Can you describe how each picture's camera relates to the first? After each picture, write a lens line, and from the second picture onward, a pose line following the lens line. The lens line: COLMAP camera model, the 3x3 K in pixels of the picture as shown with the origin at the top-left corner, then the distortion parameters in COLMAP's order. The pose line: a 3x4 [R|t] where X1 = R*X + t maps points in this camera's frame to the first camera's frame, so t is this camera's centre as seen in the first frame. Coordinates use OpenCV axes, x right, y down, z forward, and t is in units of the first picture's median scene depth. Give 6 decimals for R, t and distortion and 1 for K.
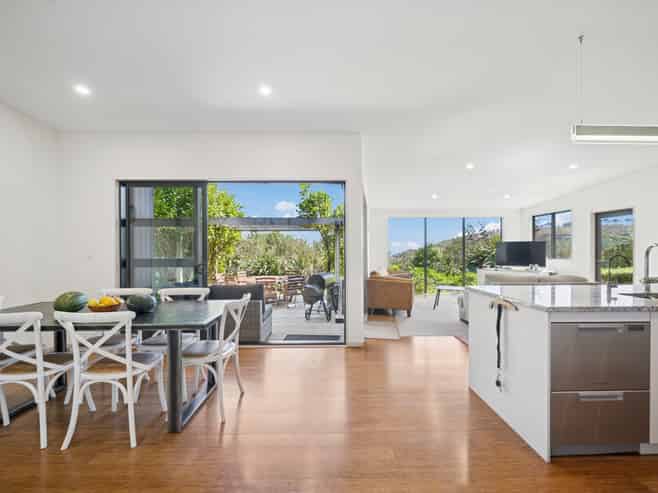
lens RADIAL K [[301.9, 0, 329.3], [0, 301.9, 249.7], [0, 0, 1]] dist [-0.001981, -0.000023]
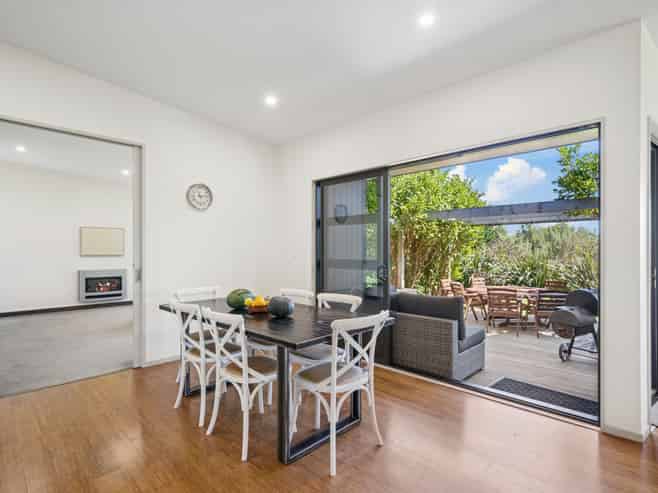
lens RADIAL K [[344.9, 0, 329.1], [0, 344.9, 249.3], [0, 0, 1]] dist [-0.005628, -0.003639]
pose [[0.694108, -0.002912, -0.719865, 0.103742], [0.001056, 0.999995, -0.003026, 0.000755], [0.719870, 0.001340, 0.694108, 0.151933]]
